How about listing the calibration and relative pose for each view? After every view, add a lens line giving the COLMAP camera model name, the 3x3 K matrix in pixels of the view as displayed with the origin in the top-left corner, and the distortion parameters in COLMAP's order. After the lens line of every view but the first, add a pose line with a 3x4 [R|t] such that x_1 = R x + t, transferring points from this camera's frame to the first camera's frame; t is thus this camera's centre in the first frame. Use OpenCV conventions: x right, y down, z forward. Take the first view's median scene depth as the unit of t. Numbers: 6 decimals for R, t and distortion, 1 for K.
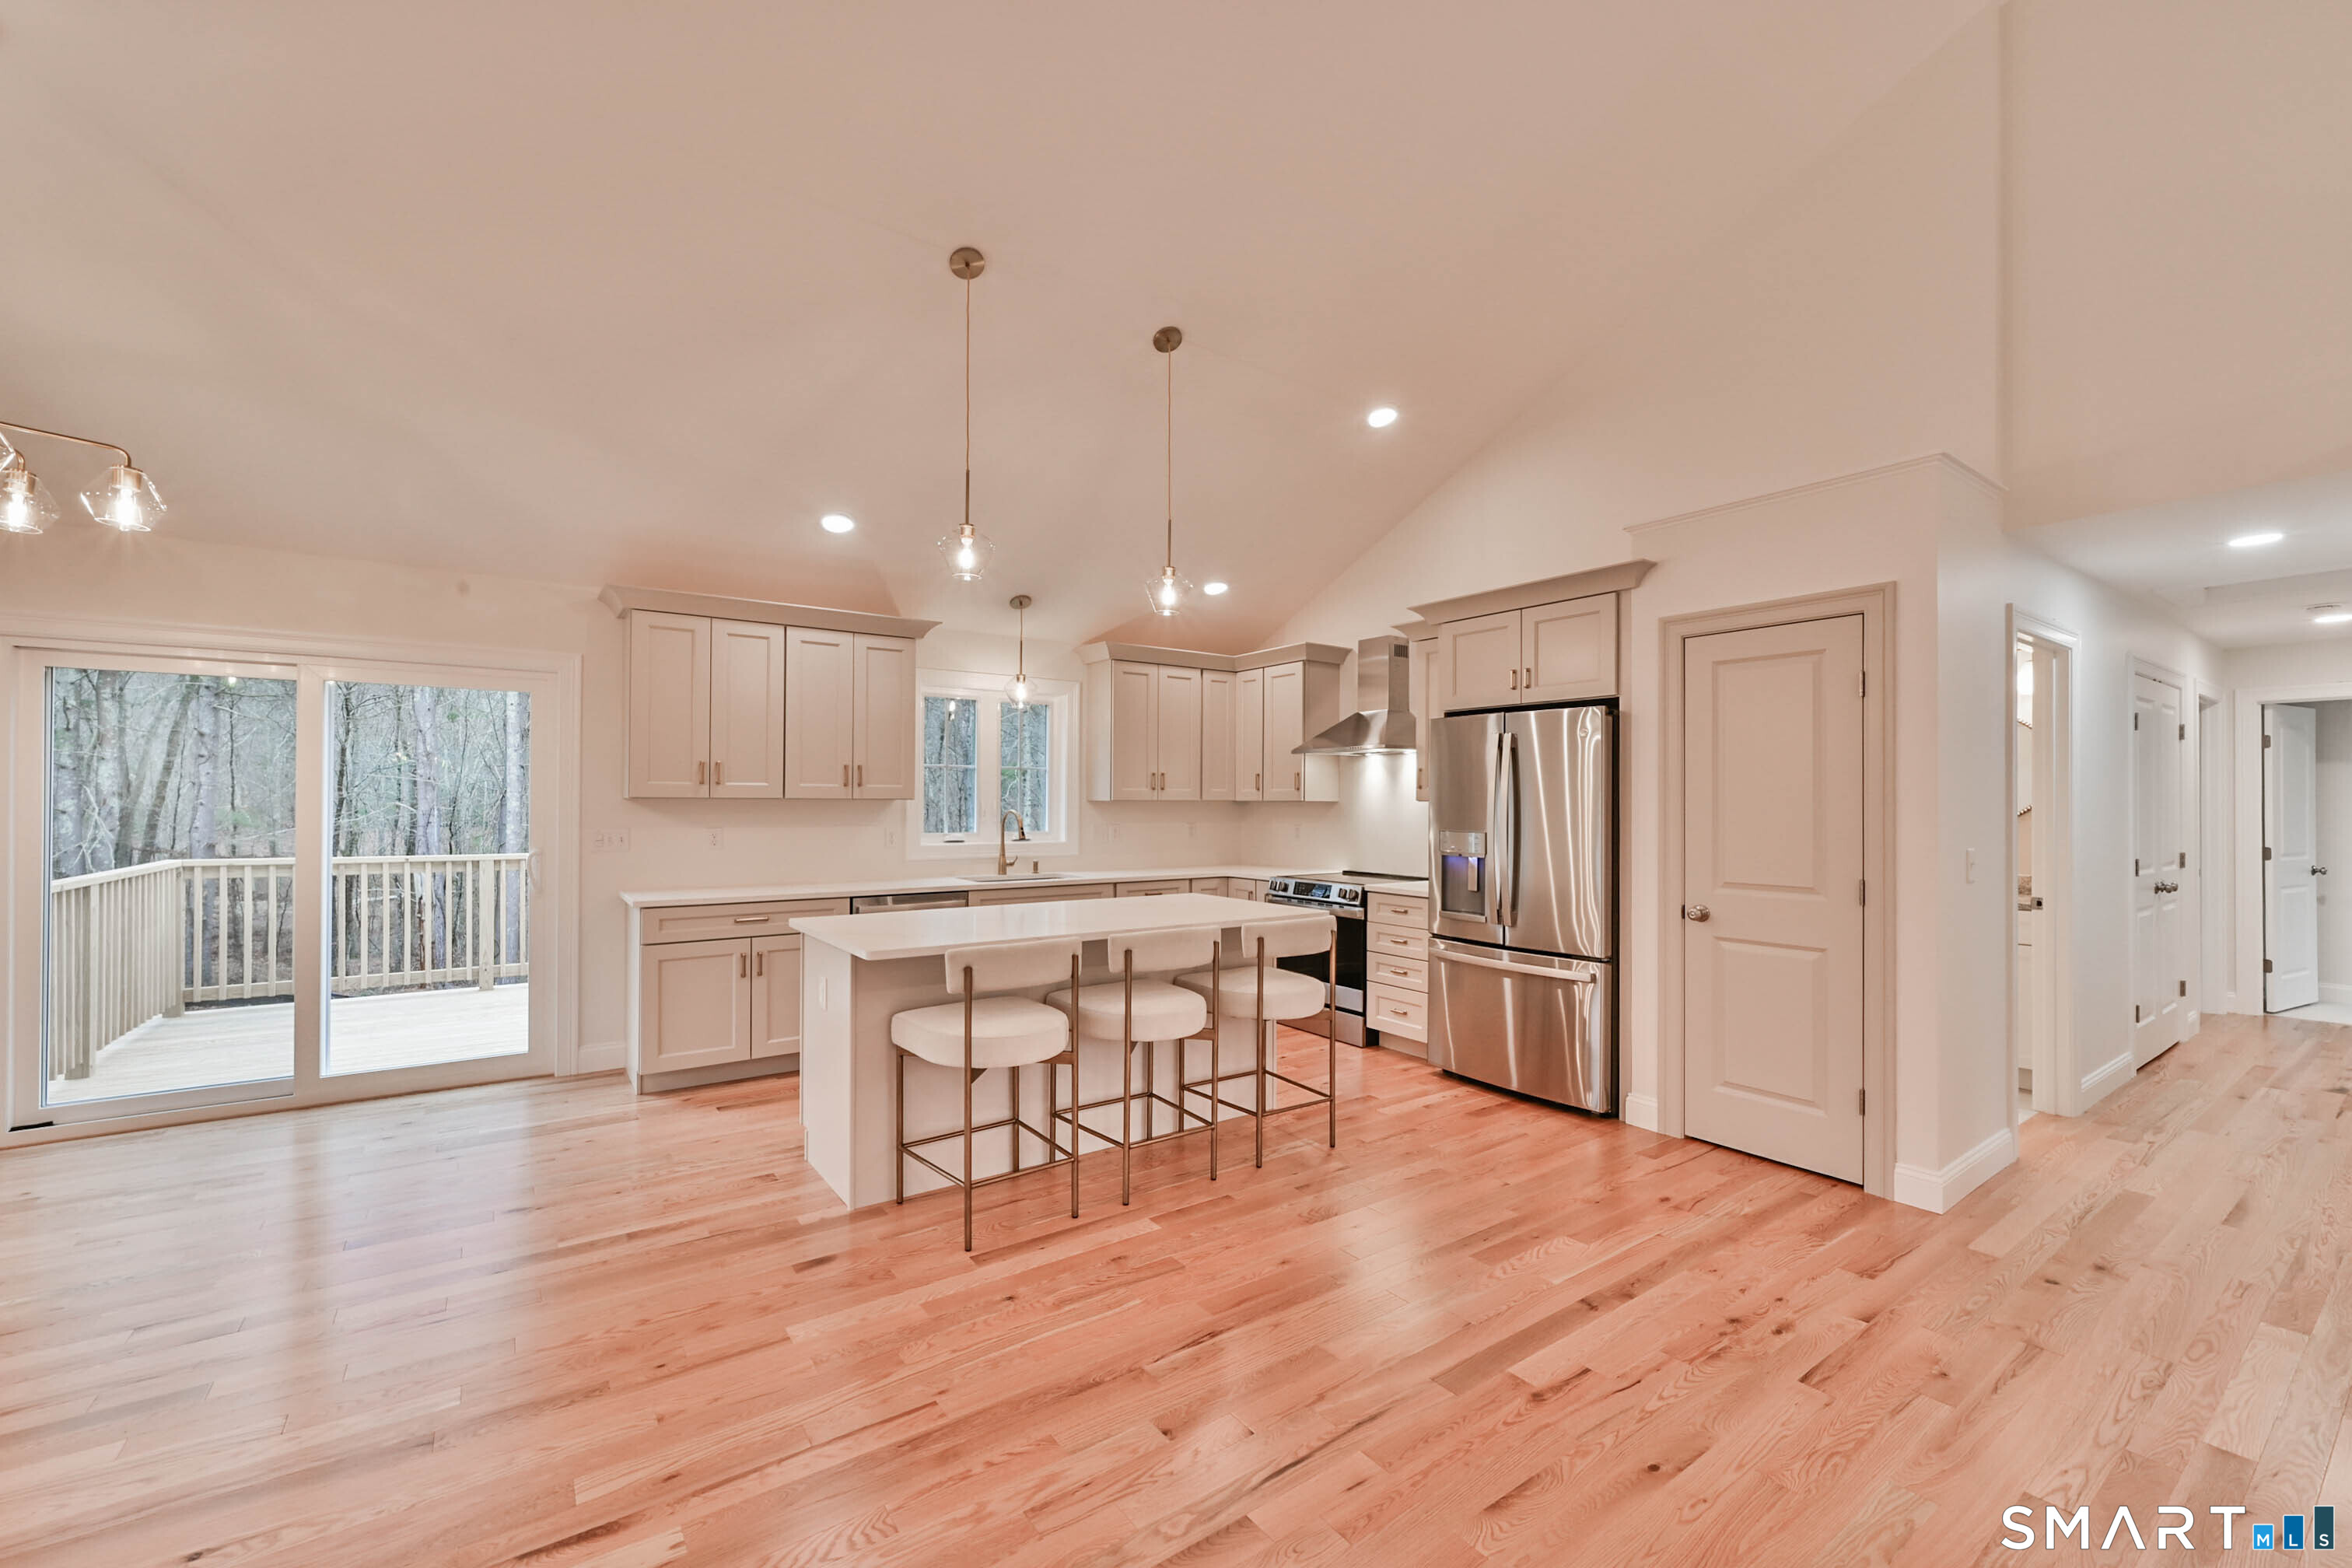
lens RADIAL K [[935.3, 0, 1171.3], [0, 935.3, 800.3], [0, 0, 1]] dist [0.000415, -0.000259]
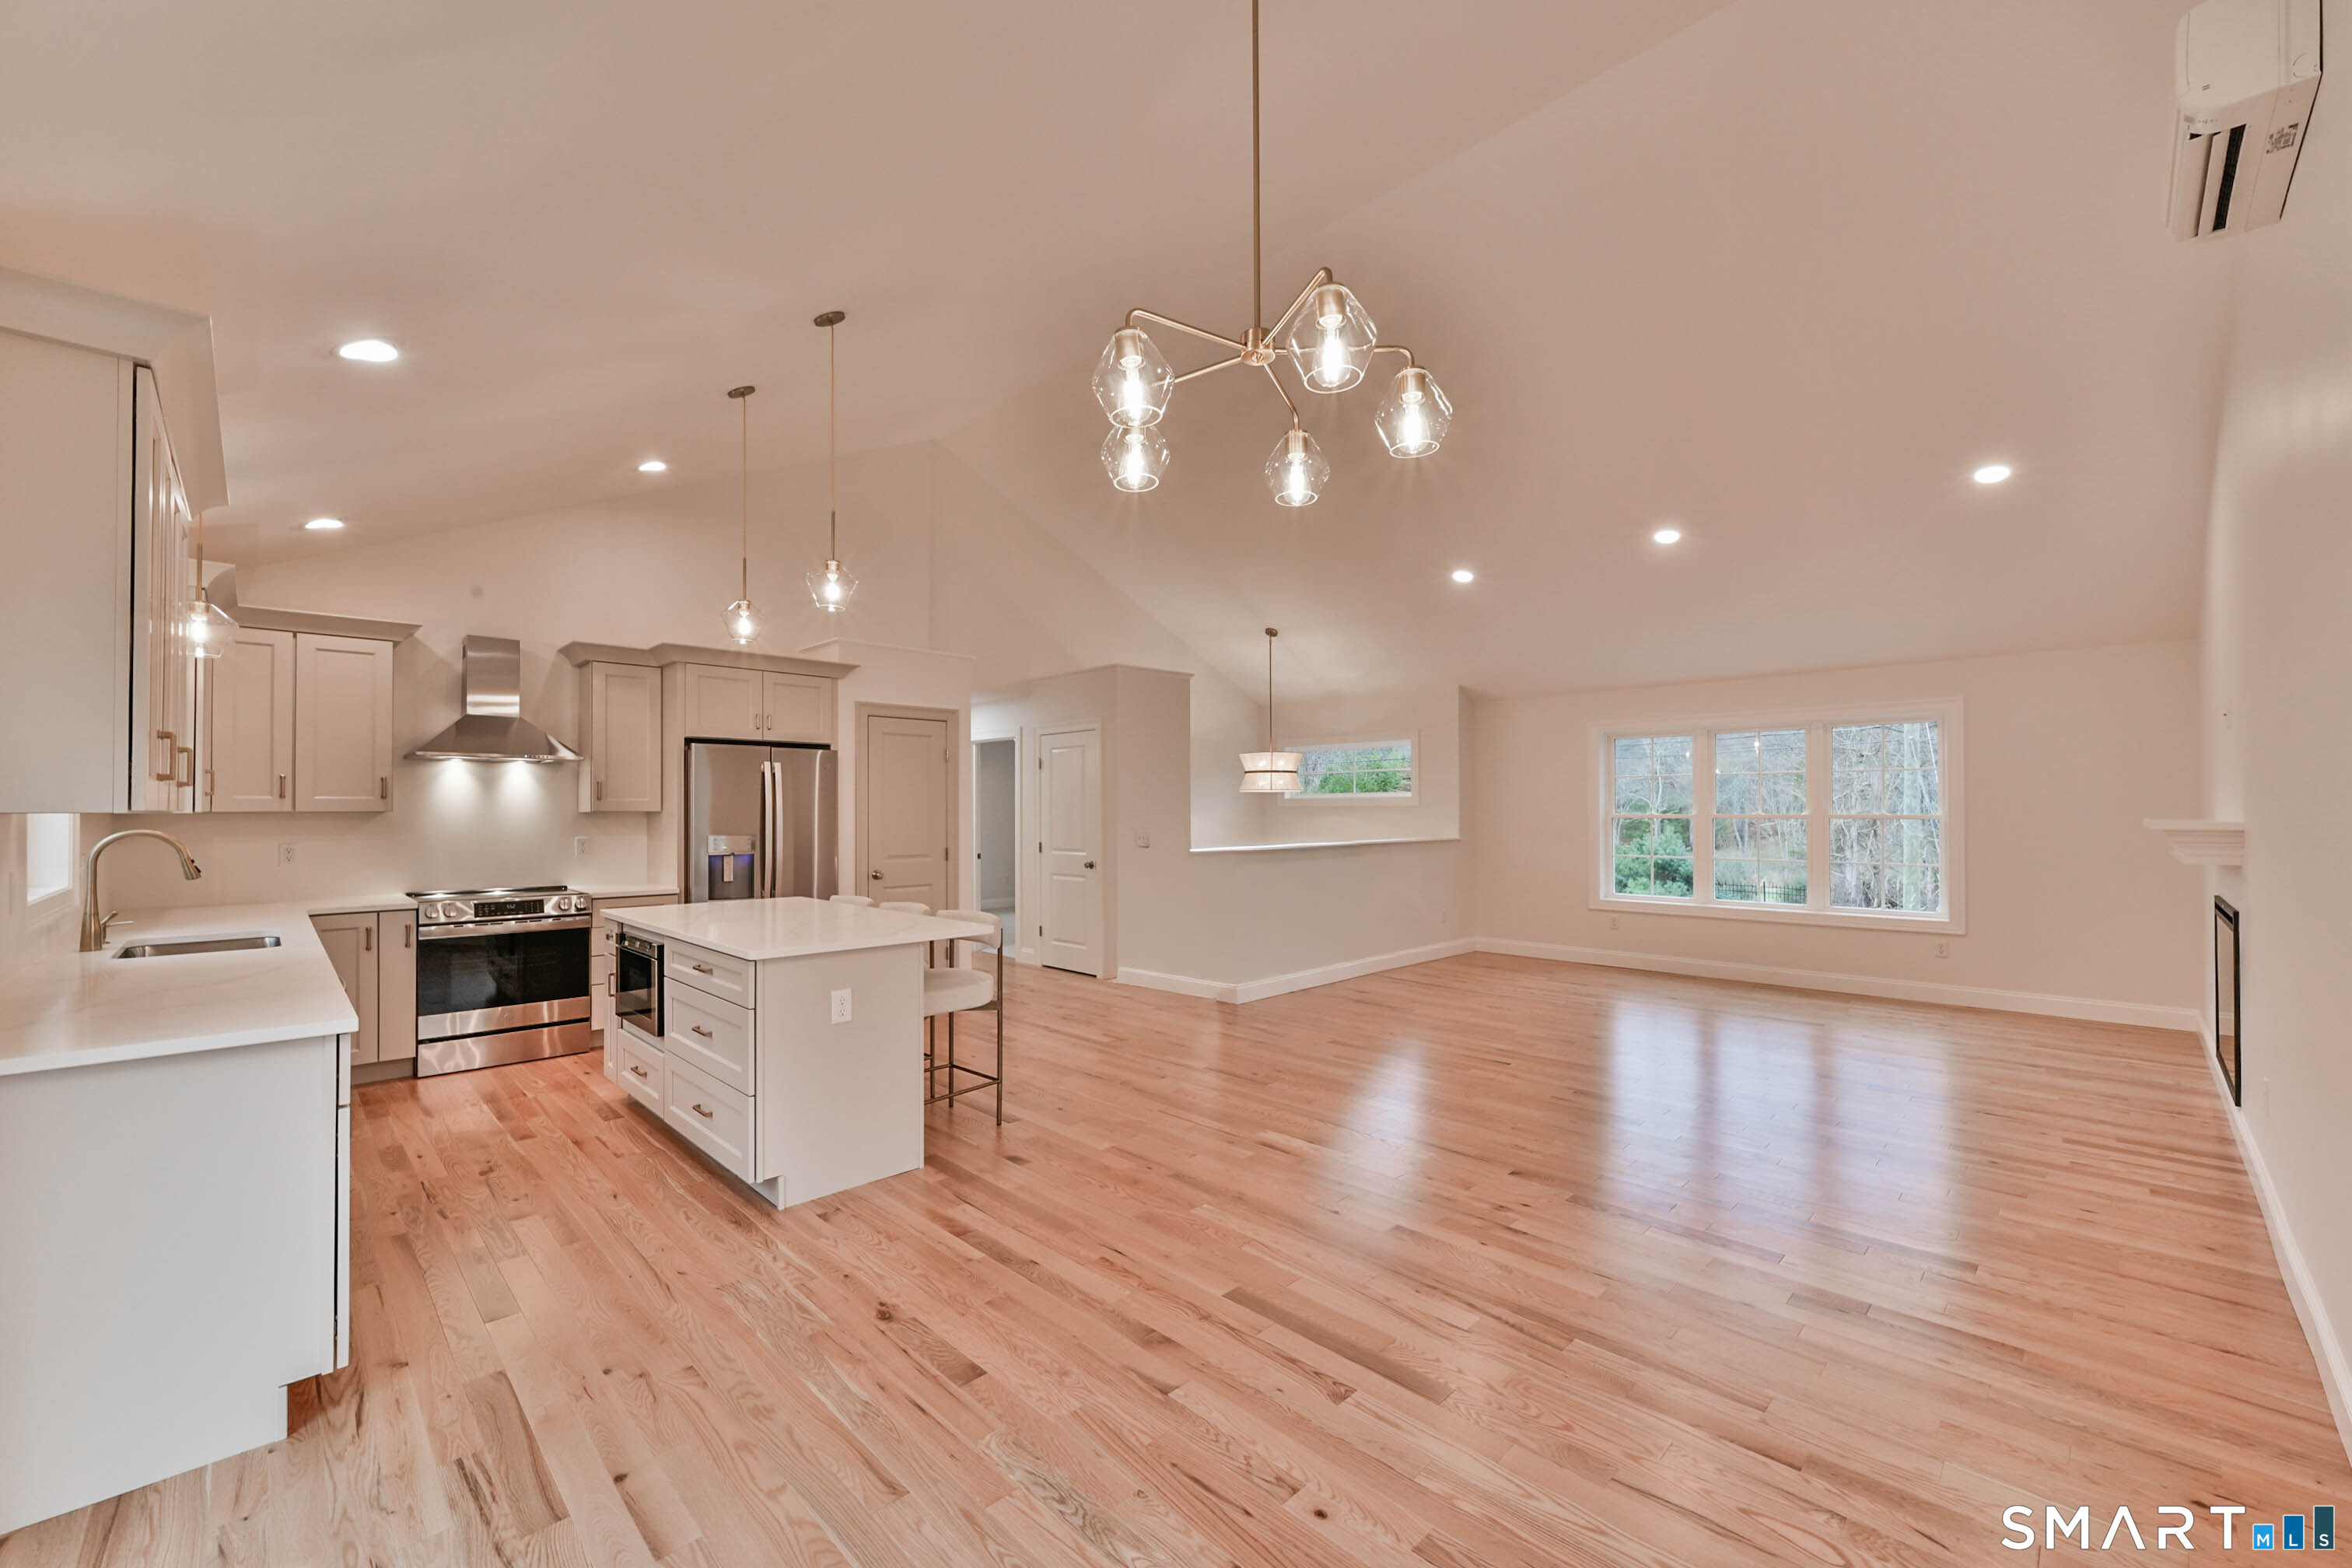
lens RADIAL K [[926.7, 0, 1217.9], [0, 926.7, 799.0], [0, 0, 1]] dist [0.001487, -0.000026]
pose [[-0.192118, 0.008809, 0.981332, -1.142686], [0.000135, 0.999960, -0.008950, -0.004625], [-0.981372, -0.001587, -0.192112, 0.638960]]
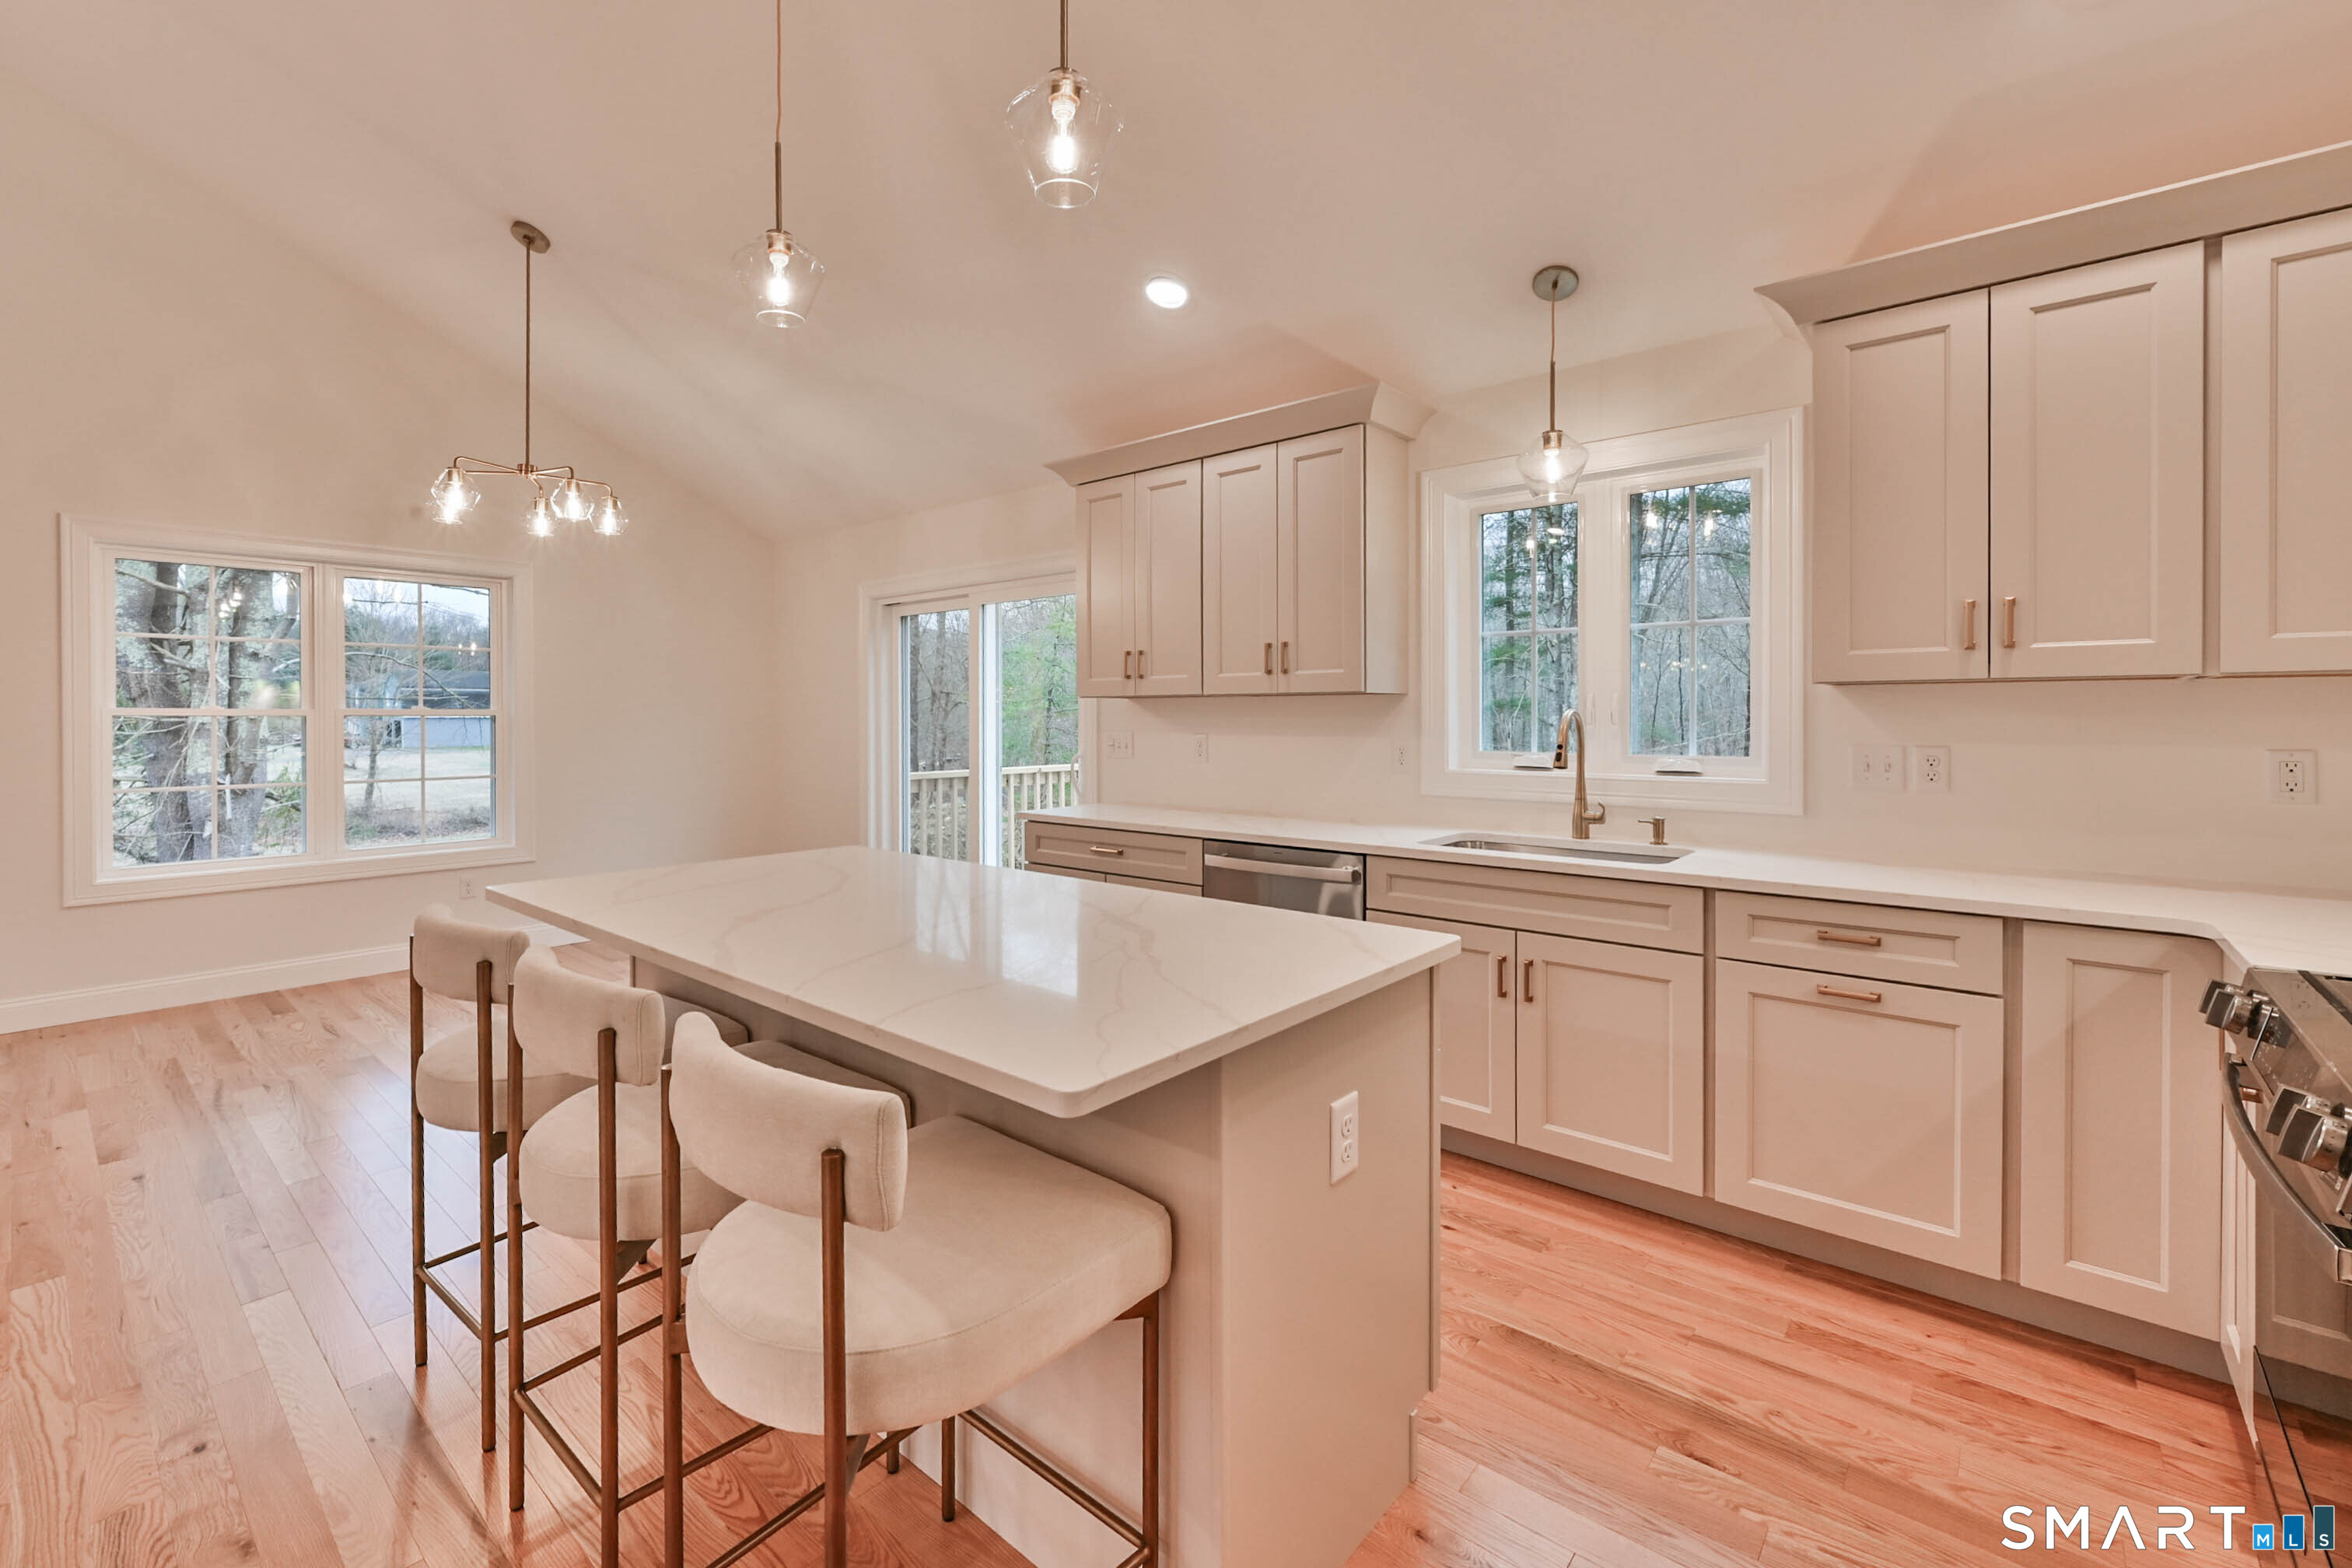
lens RADIAL K [[1035.6, 0, 1159.5], [0, 1035.6, 722.4], [0, 0, 1]] dist [-0.002986, -0.000307]
pose [[0.225454, 0.001066, -0.974253, 0.425113], [0.004932, 0.999985, 0.002236, 0.020469], [0.974241, -0.005309, 0.225445, 0.899531]]
